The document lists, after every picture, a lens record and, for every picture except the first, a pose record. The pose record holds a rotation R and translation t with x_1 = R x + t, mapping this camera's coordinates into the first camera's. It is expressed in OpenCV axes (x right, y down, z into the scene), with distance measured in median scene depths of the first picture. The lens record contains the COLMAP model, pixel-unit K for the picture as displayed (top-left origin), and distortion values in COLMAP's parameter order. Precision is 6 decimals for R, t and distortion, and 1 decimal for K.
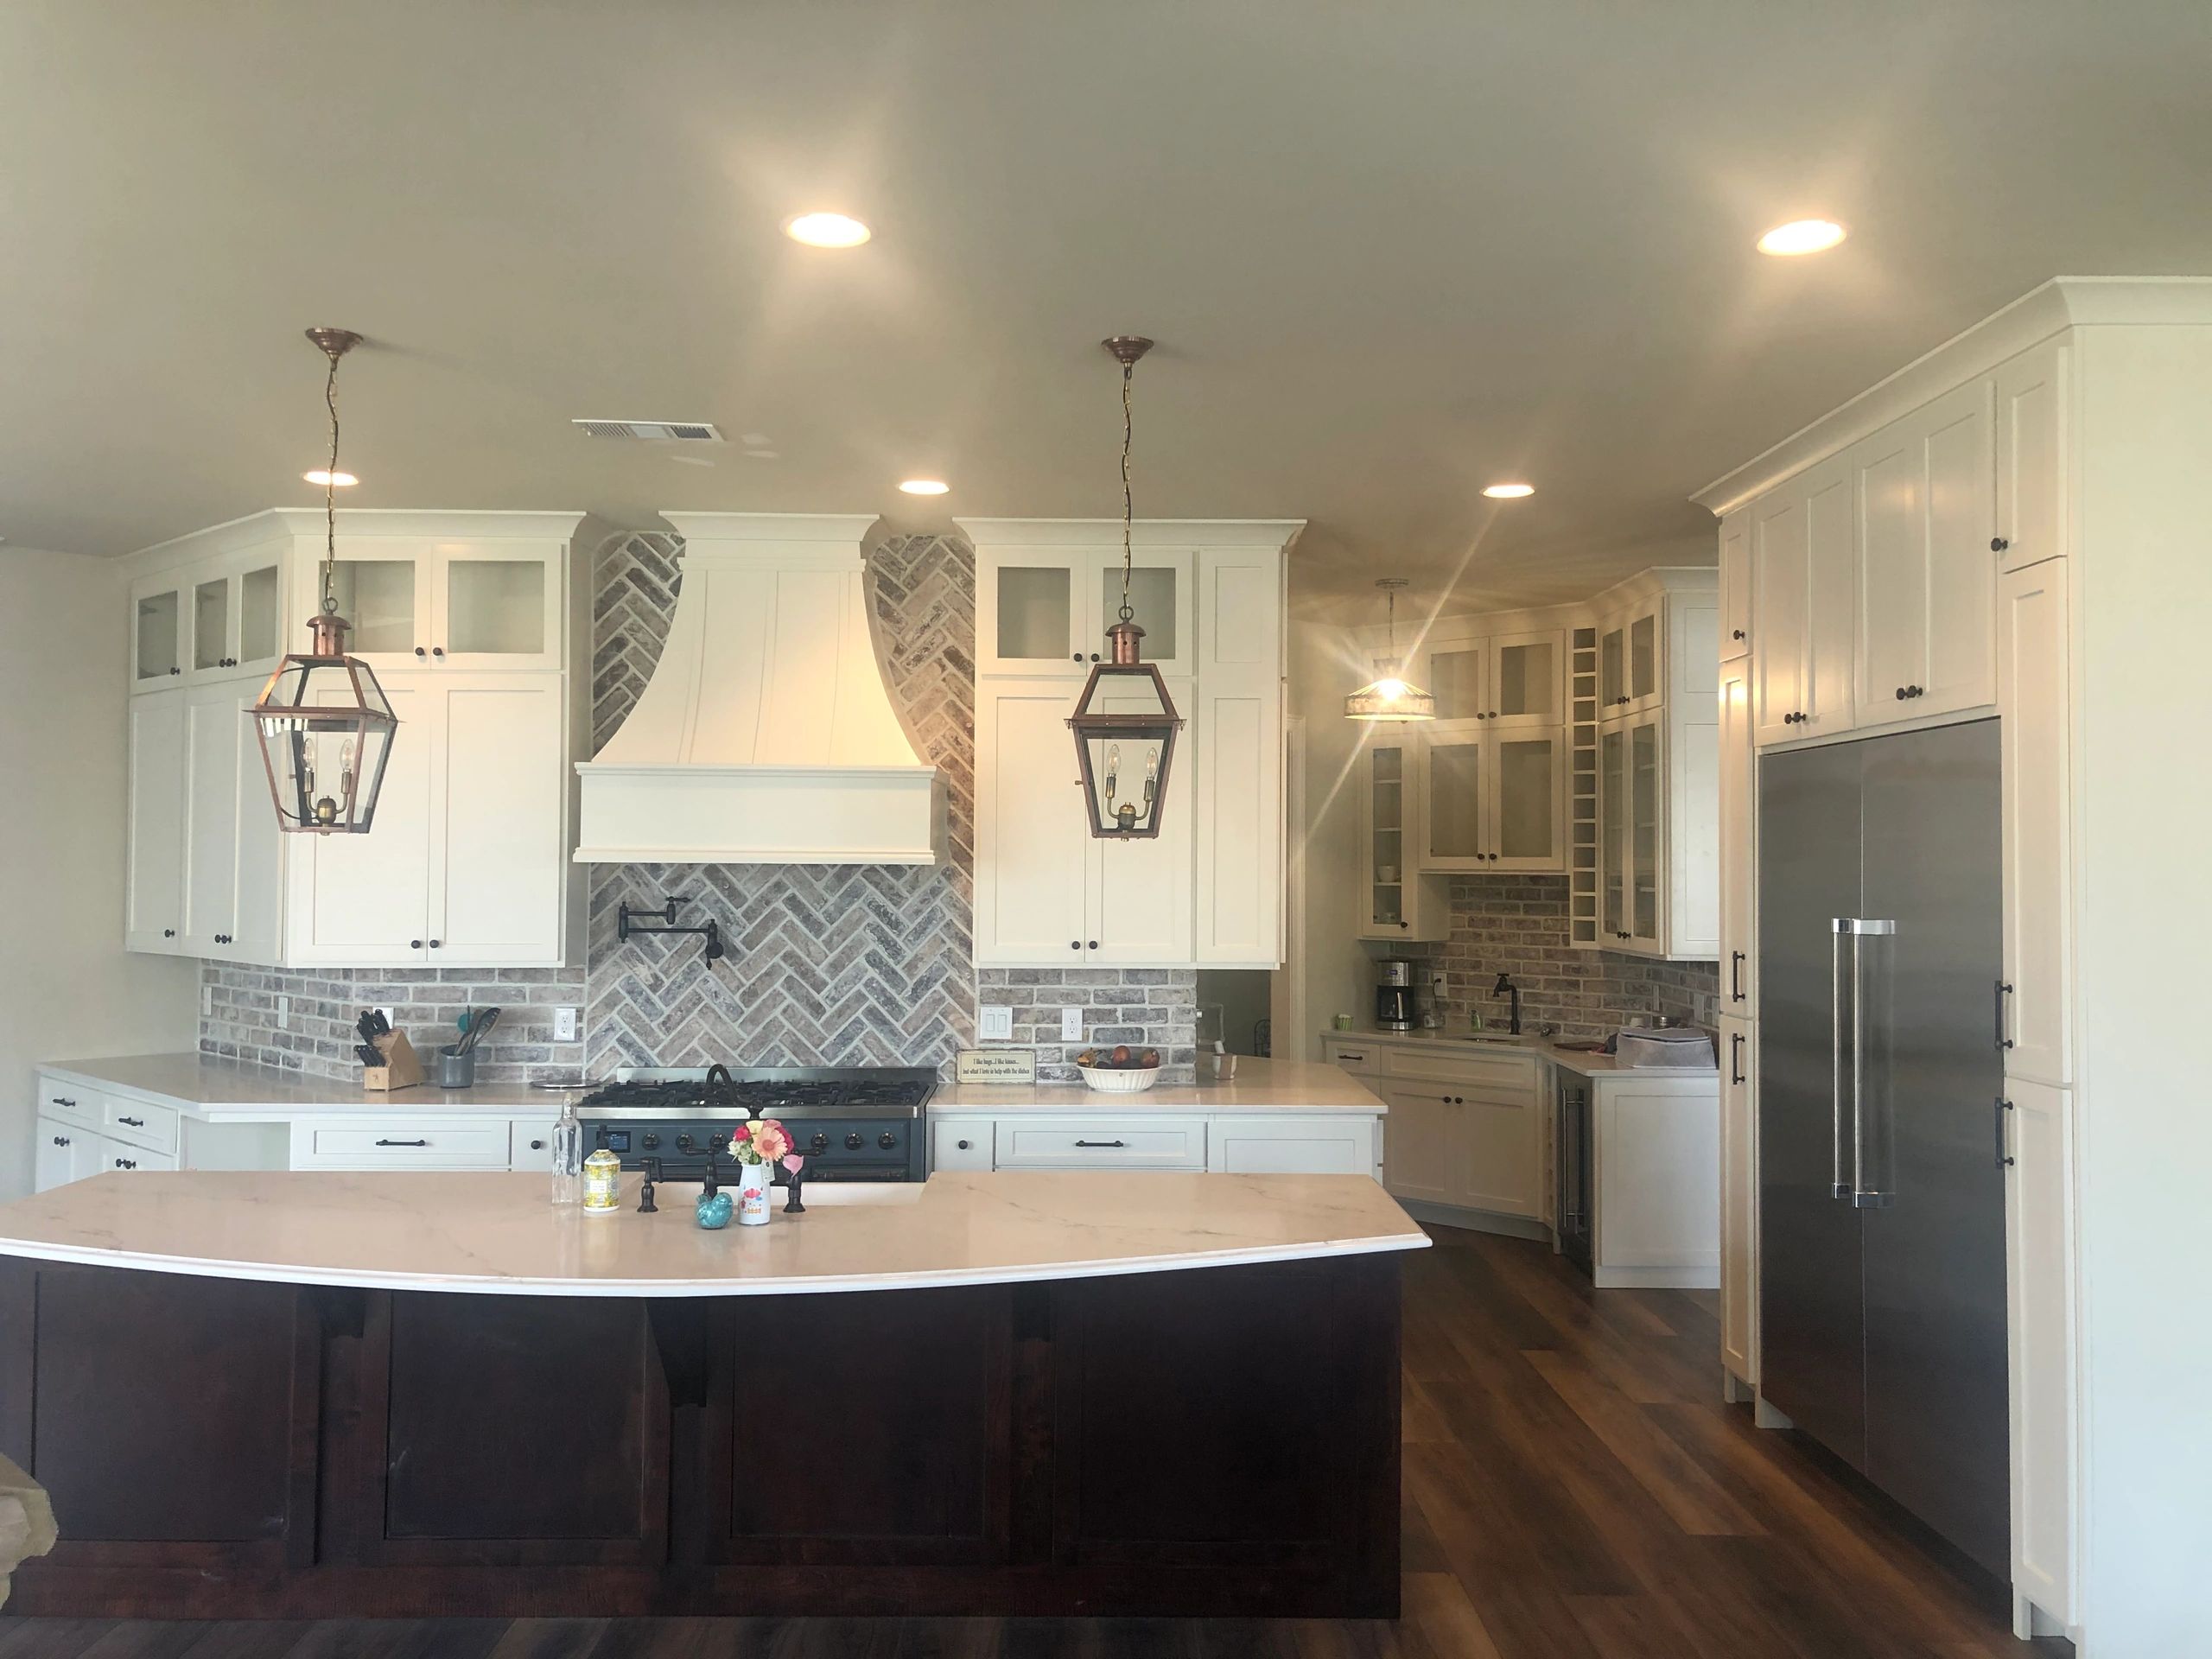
lens RADIAL K [[1839.0, 0, 1181.3], [0, 1839.0, 817.4], [0, 0, 1]] dist [0.059277, -0.052994]
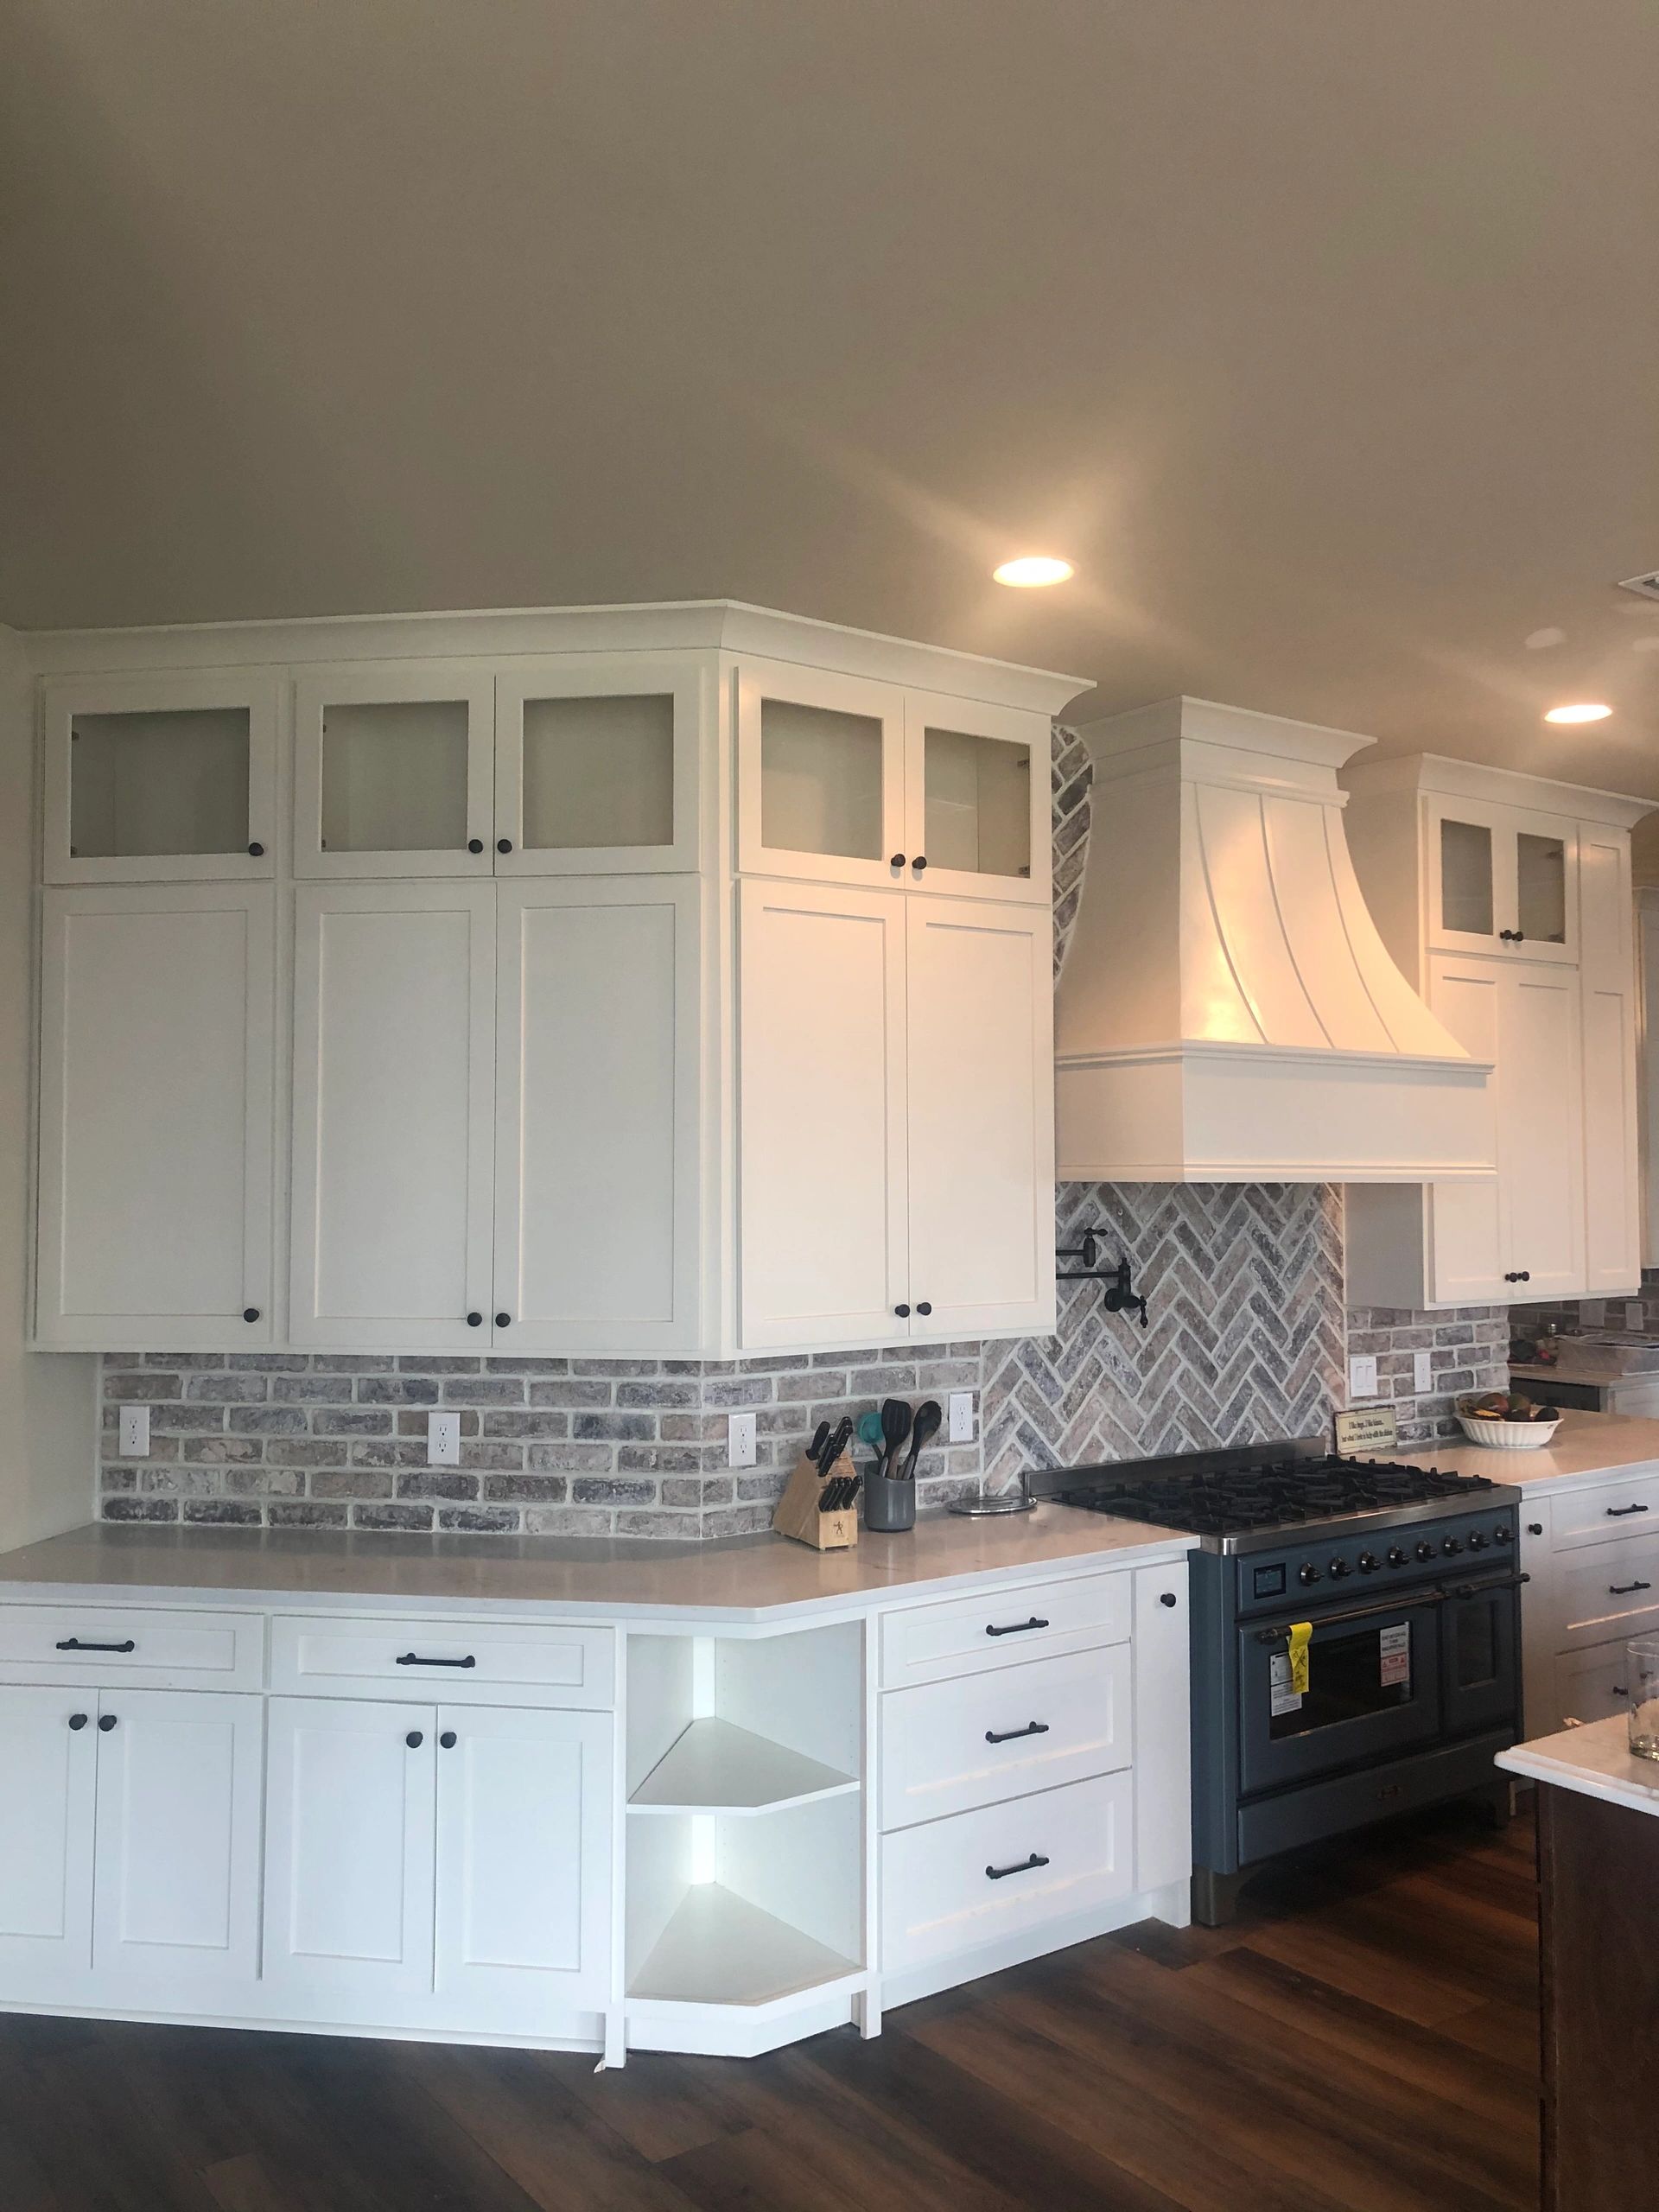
lens RADIAL K [[1839.0, 0, 835.0], [0, 1839.0, 1107.7], [0, 0, 1]] dist [0.059277, -0.052994]
pose [[0.819653, 0.015367, 0.572655, -0.762484], [-0.009760, 0.999870, -0.012862, 0.005841], [-0.572778, 0.004953, 0.819696, 0.463341]]
